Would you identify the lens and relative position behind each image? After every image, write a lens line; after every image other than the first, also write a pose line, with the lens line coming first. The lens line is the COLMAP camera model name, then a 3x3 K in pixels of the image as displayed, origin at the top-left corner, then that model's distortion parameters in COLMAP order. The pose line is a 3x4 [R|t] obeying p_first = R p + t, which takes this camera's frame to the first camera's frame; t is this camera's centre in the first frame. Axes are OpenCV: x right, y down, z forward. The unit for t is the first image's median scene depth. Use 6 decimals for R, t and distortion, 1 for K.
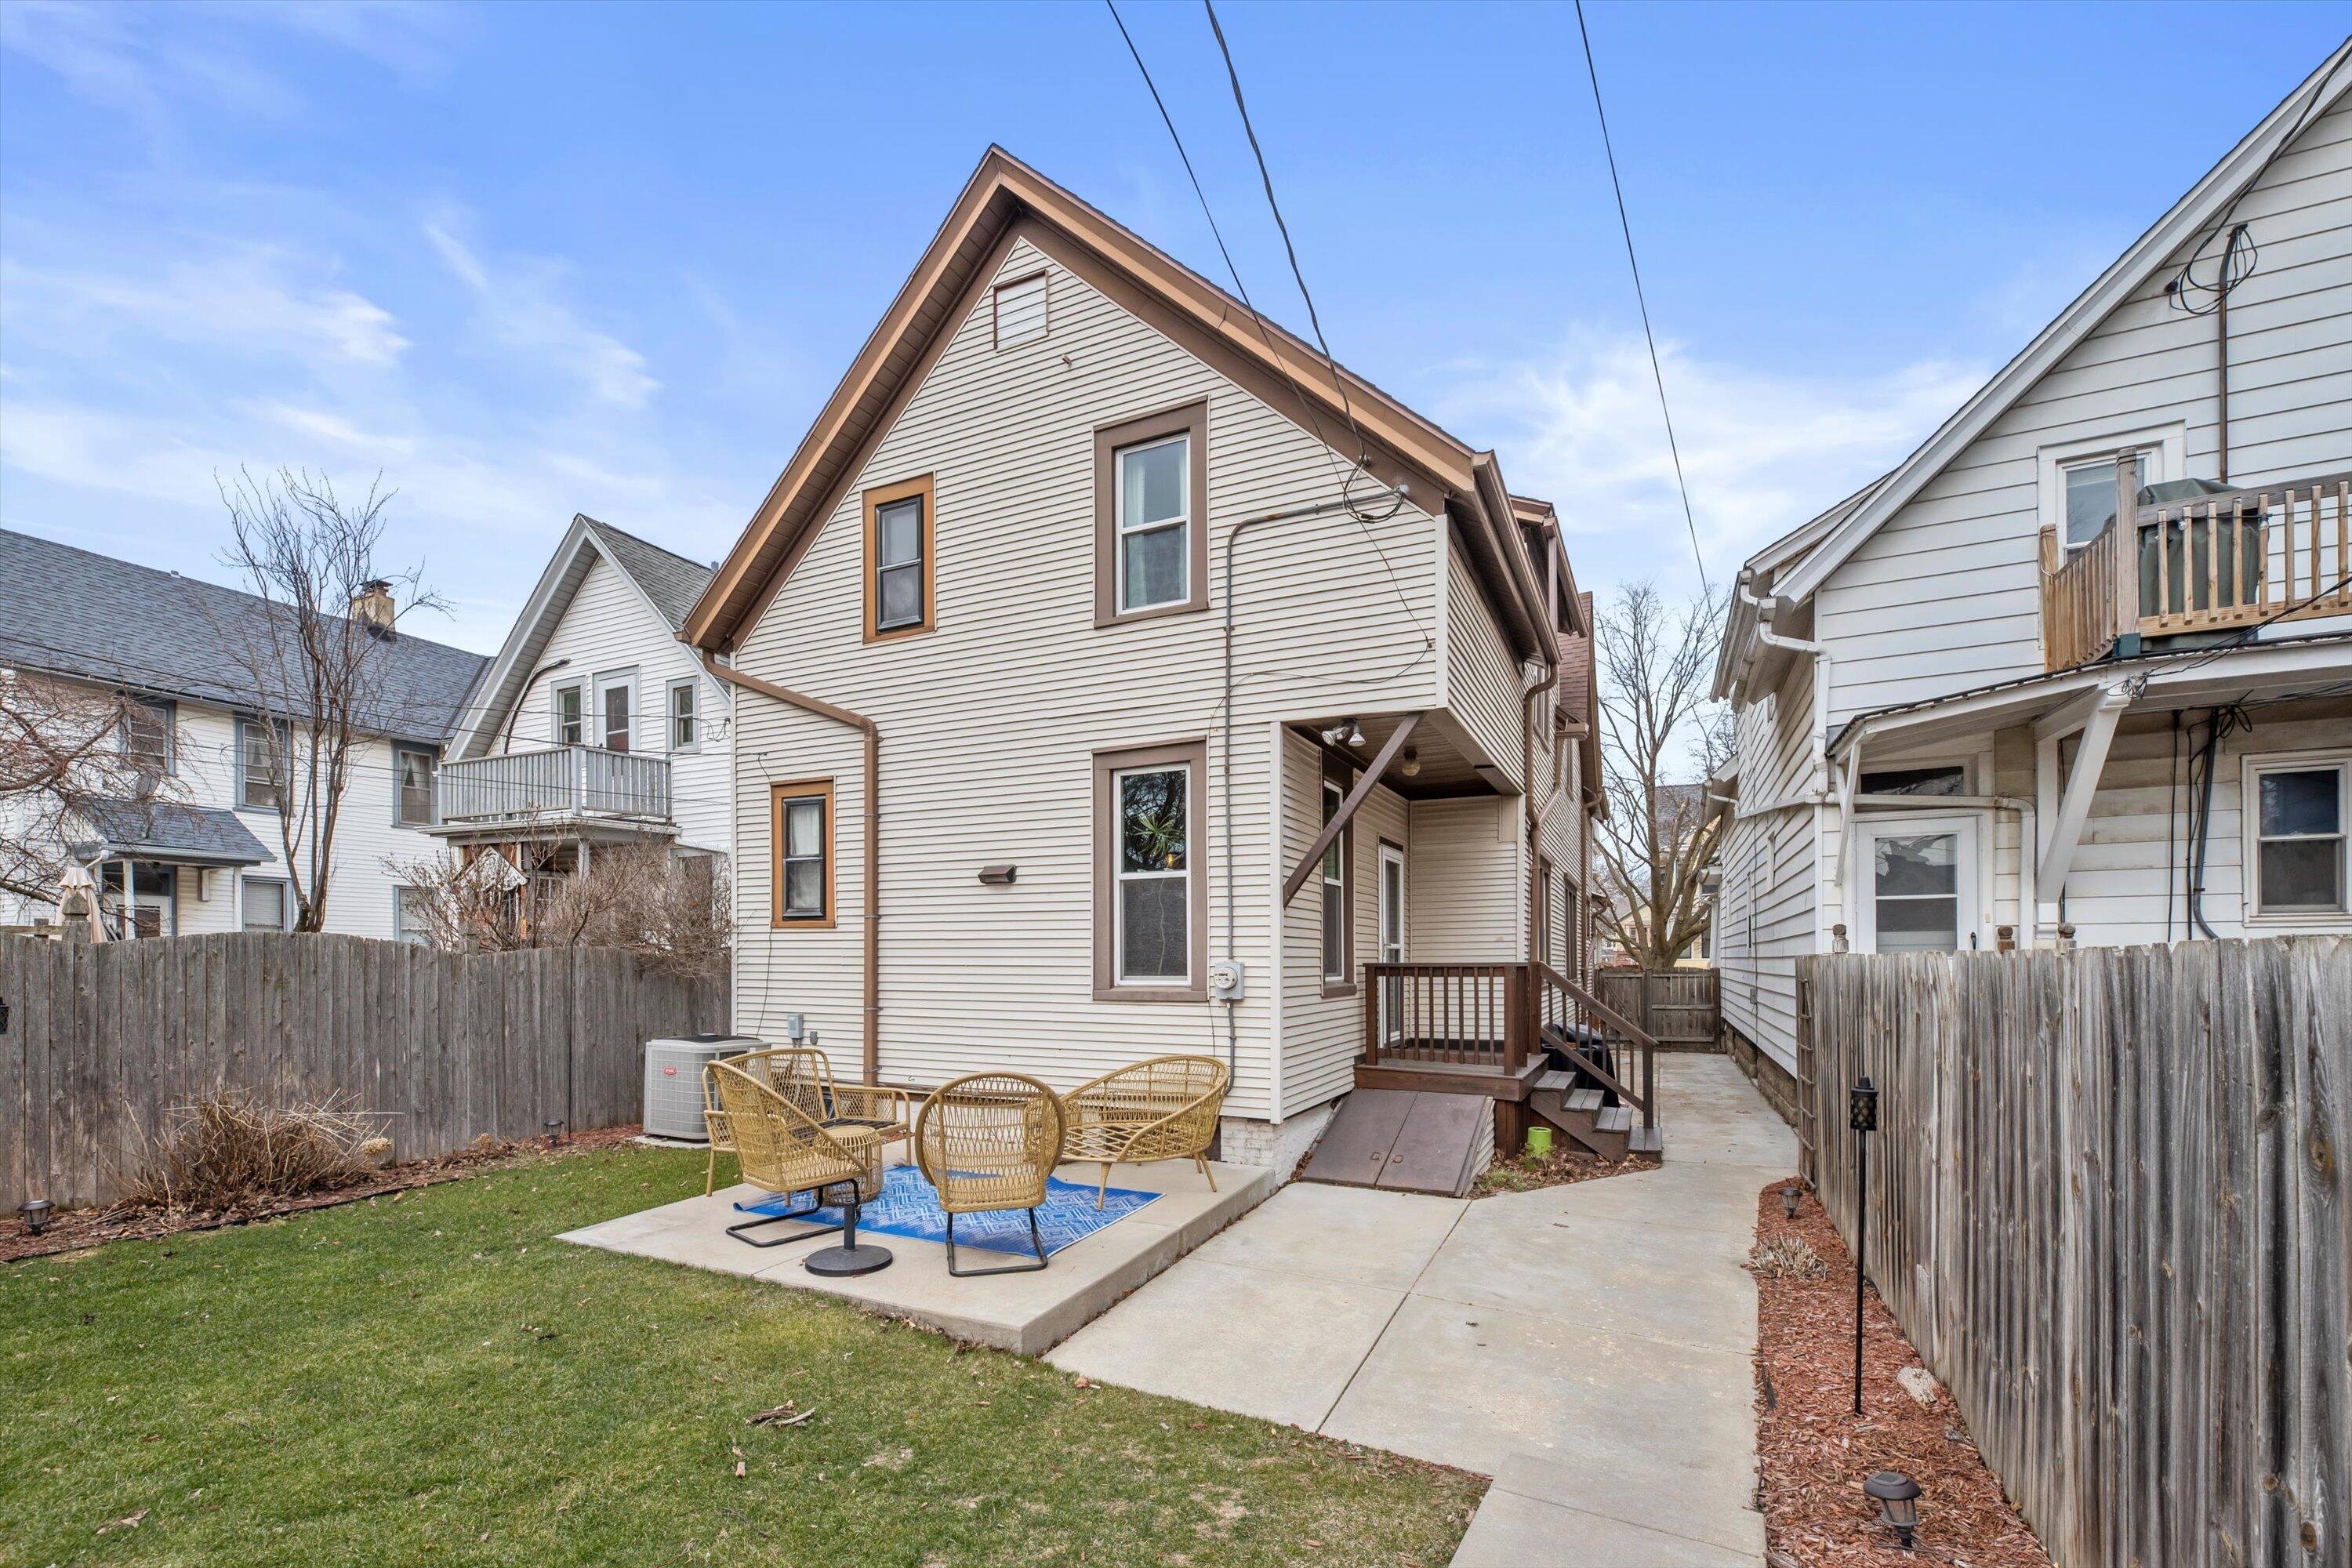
lens RADIAL K [[993.0, 0, 1190.8], [0, 993.0, 954.2], [0, 0, 1]] dist [0.006737, -0.000179]
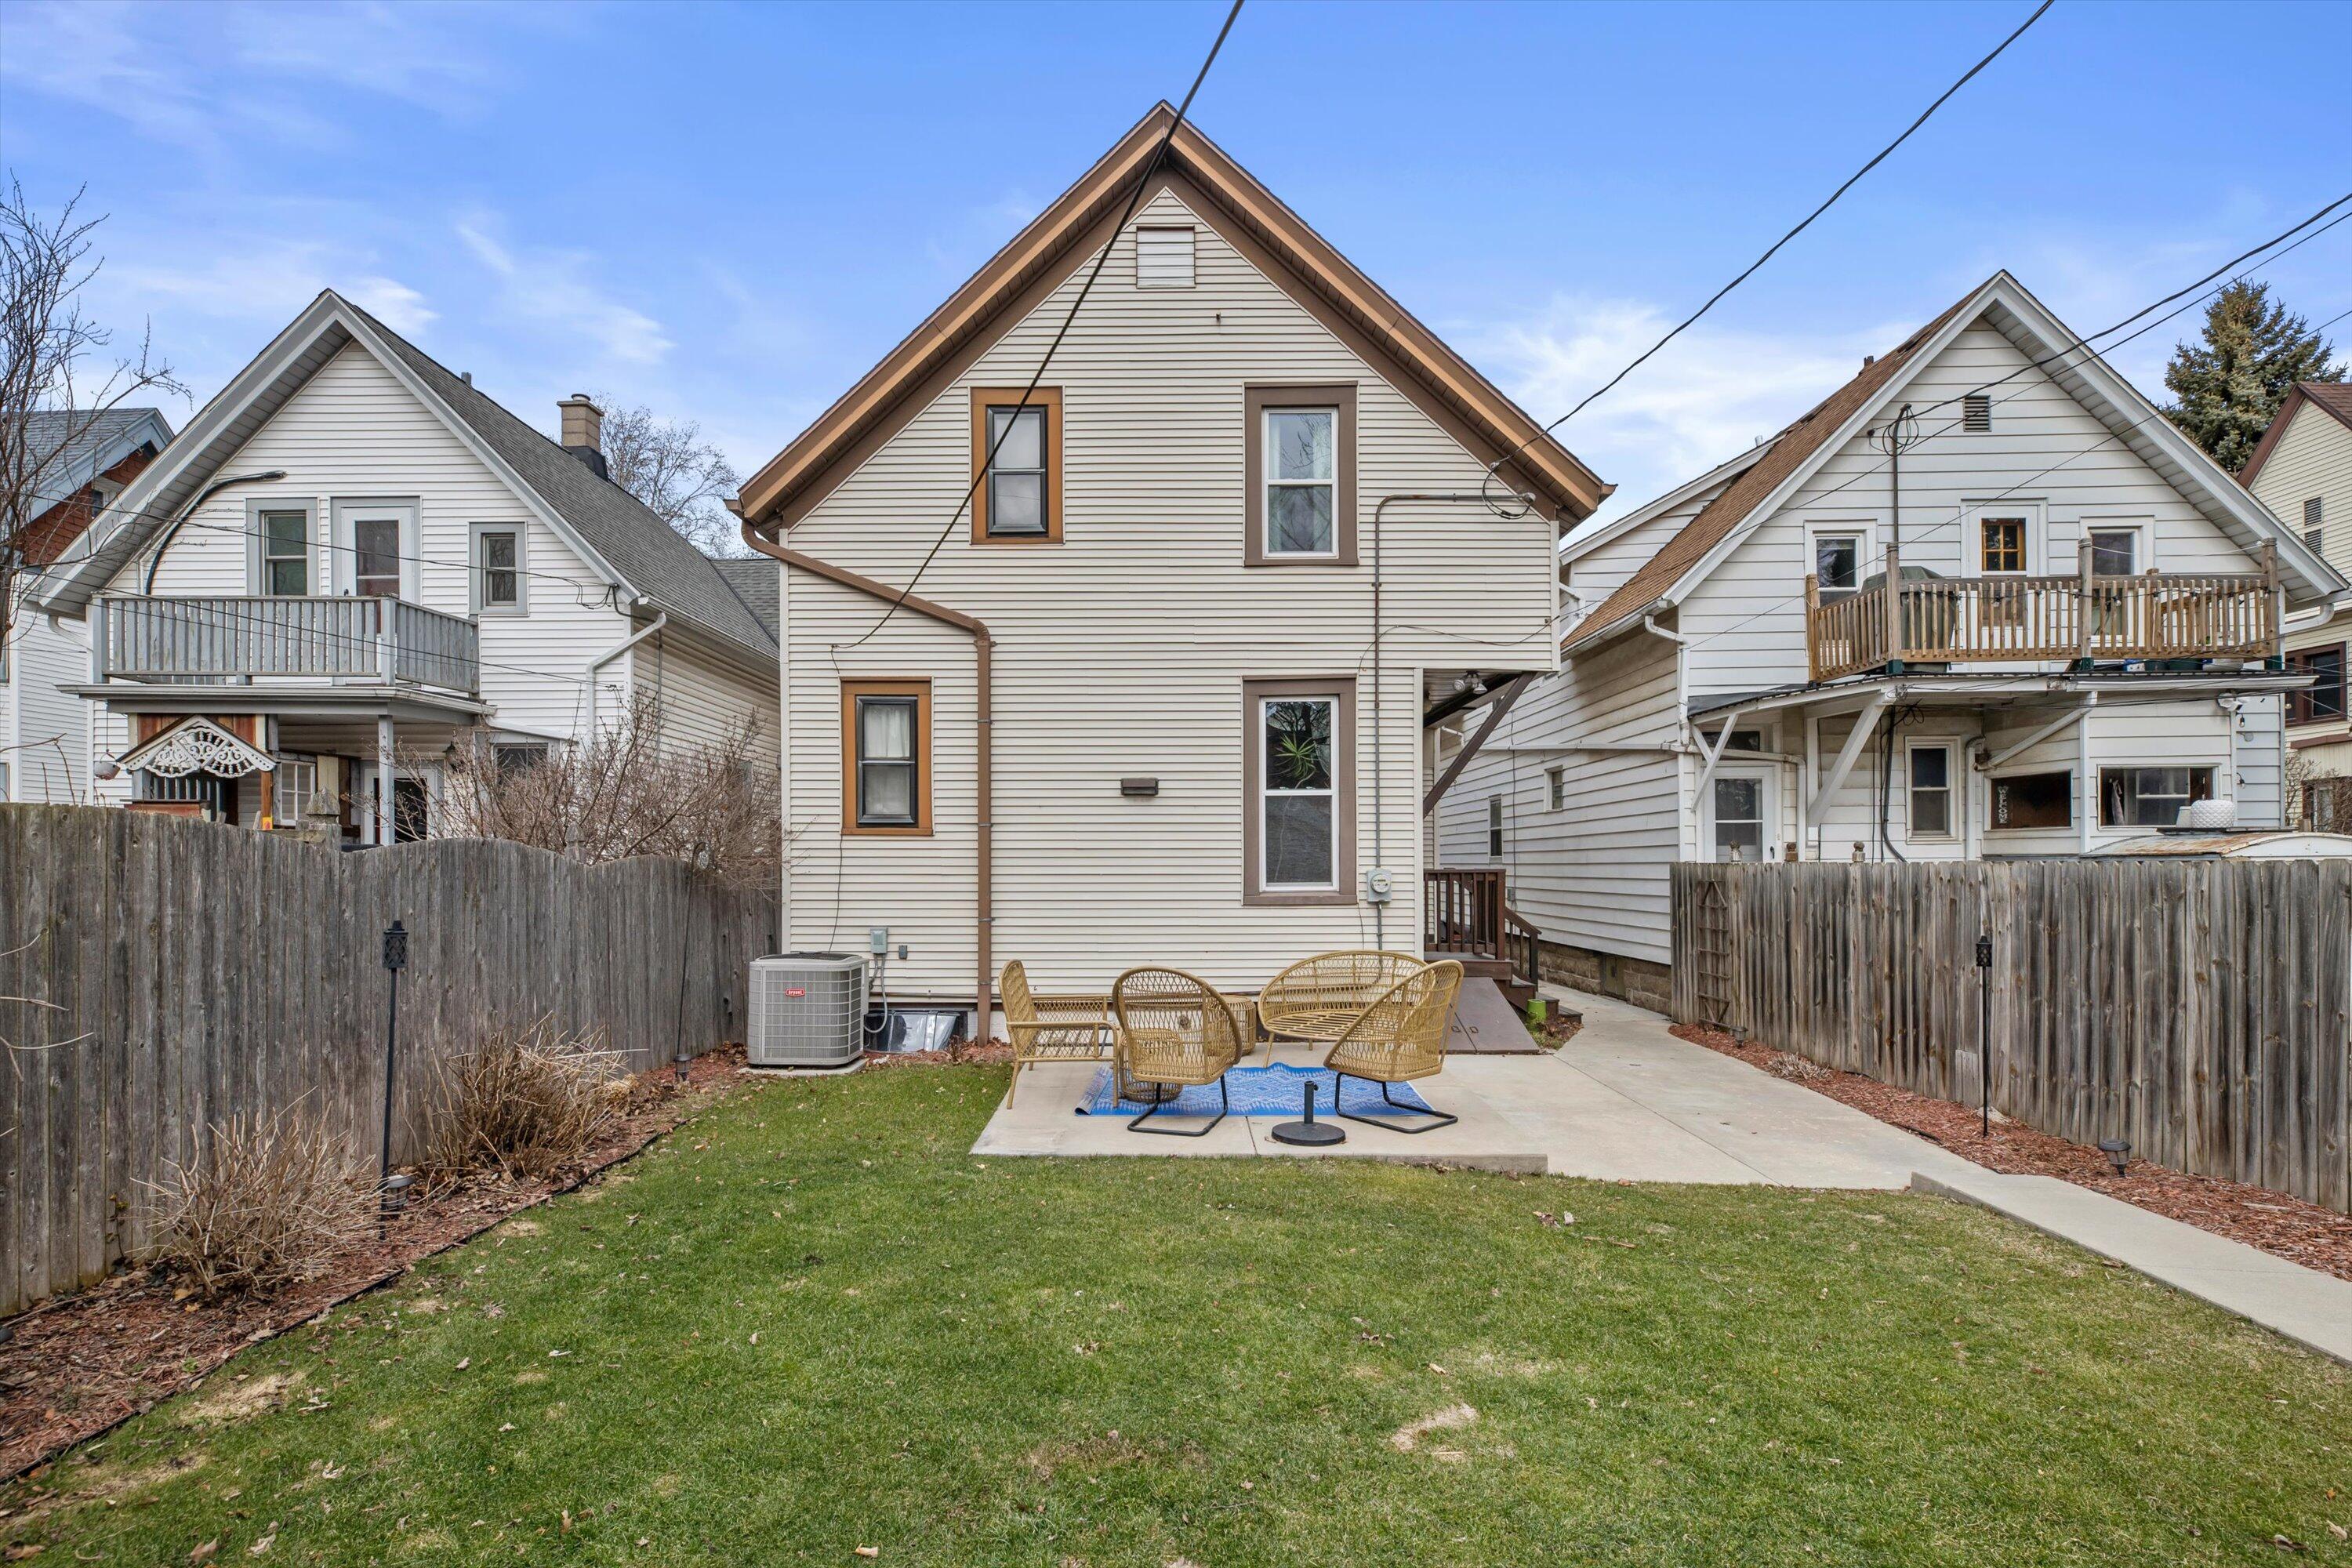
lens RADIAL K [[1057.9, 0, 1173.3], [0, 1057.9, 856.0], [0, 0, 1]] dist [0.000406, -0.000086]
pose [[0.904771, 0.000717, 0.425897, -0.662724], [0.000792, 0.999994, -0.003367, -0.004029], [-0.425897, 0.003383, 0.904765, -0.021092]]
